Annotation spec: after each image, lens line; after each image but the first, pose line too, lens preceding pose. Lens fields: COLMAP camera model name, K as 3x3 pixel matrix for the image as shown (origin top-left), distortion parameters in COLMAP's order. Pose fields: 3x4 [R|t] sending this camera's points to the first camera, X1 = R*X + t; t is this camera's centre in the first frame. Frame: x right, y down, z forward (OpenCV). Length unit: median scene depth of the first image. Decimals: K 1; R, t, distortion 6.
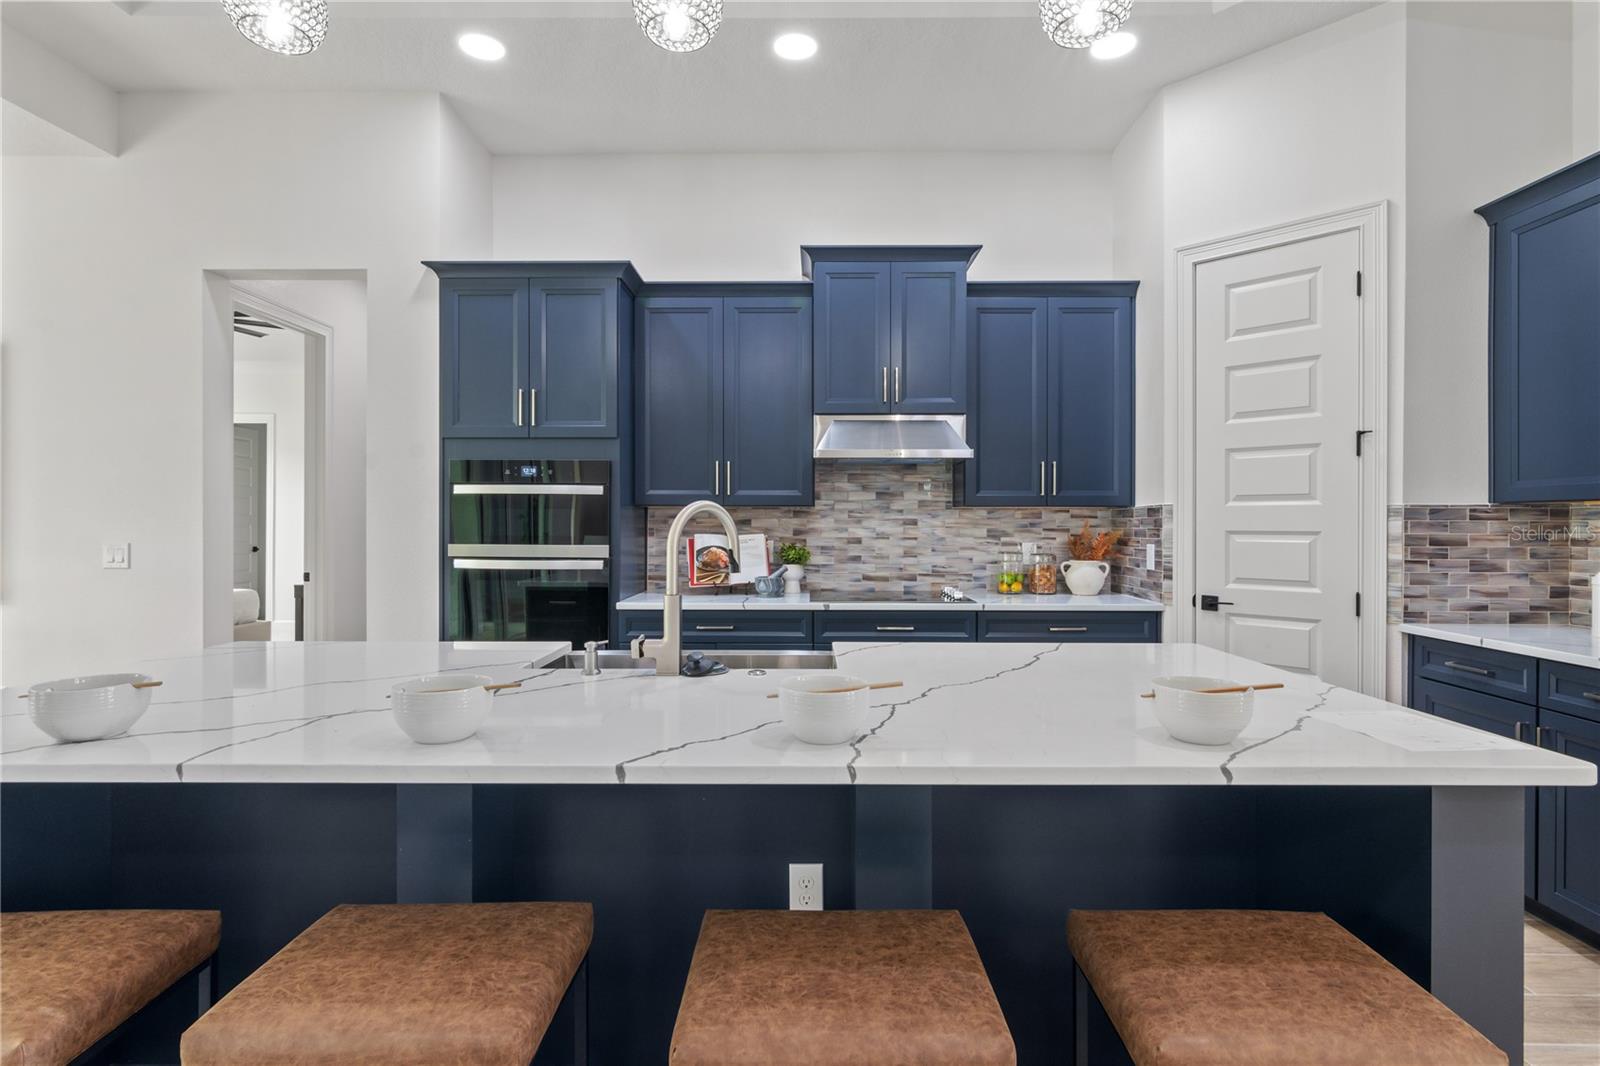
lens RADIAL K [[793.0, 0, 799.6], [0, 793.0, 517.7], [0, 0, 1]] dist [-0.000599, 0.000130]
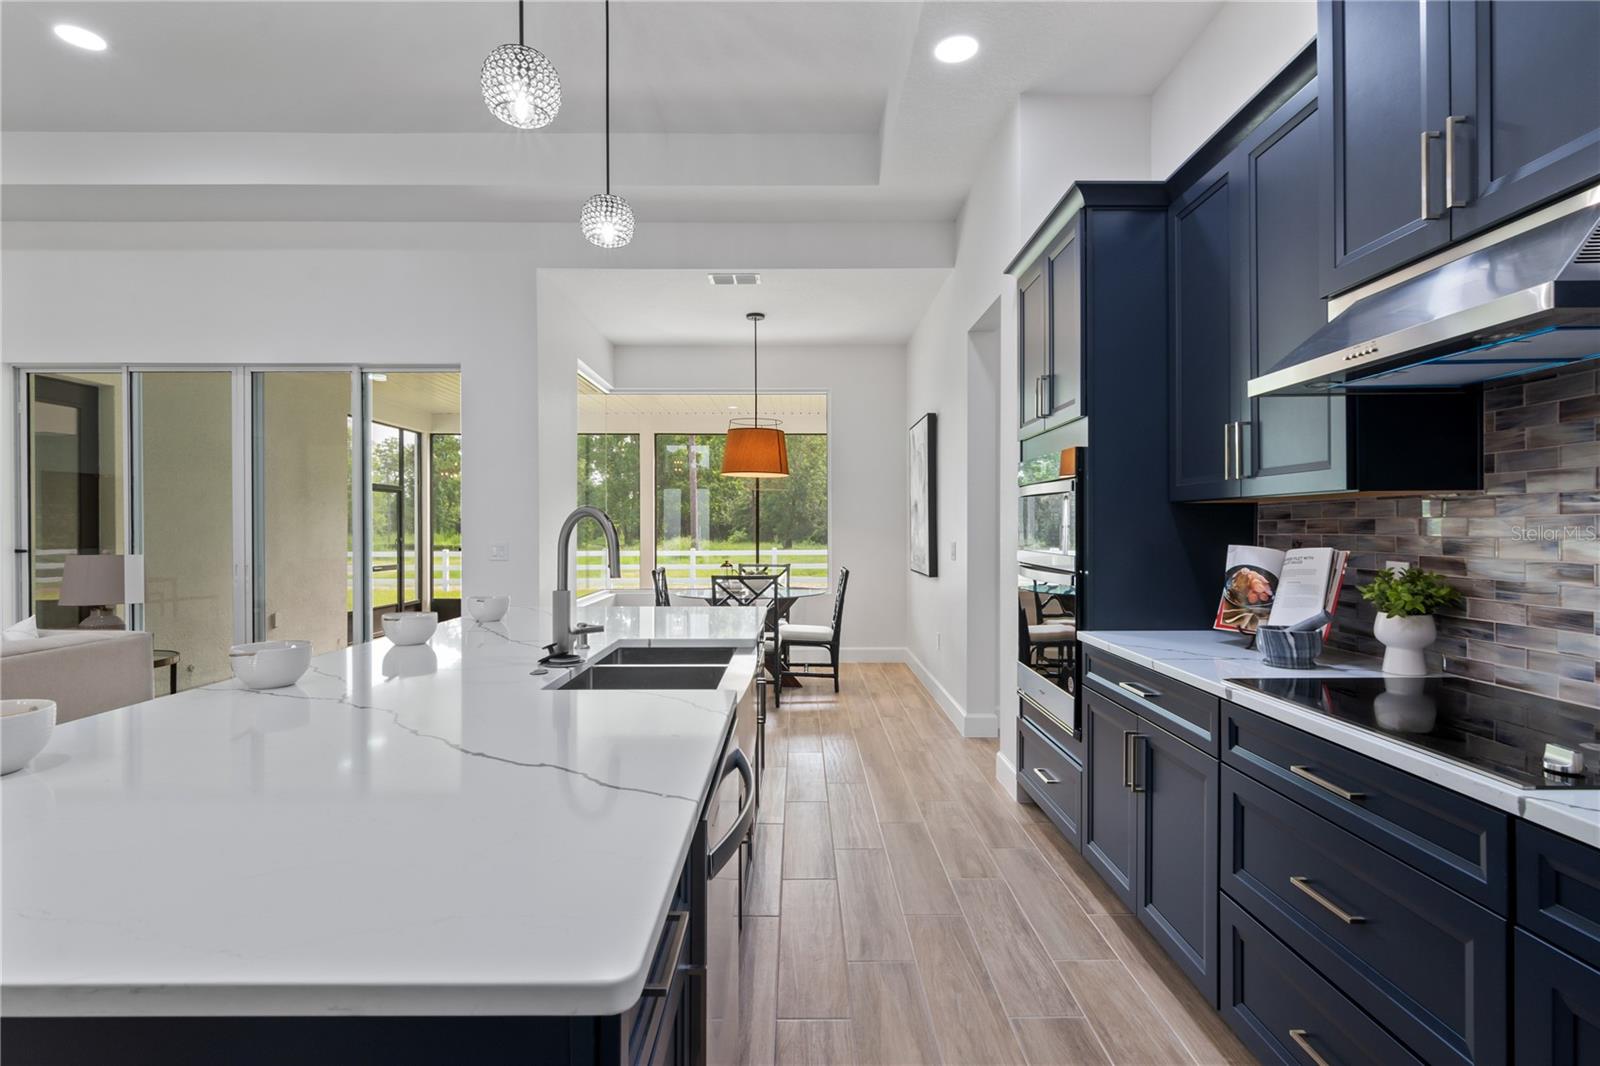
lens RADIAL K [[793.0, 0, 799.6], [0, 793.0, 517.7], [0, 0, 1]] dist [-0.000599, 0.000130]
pose [[0.020203, -0.014039, -0.999697, 0.448311], [0.002539, 0.999899, -0.013990, 0.006997], [0.999793, -0.002255, 0.020236, 0.614712]]
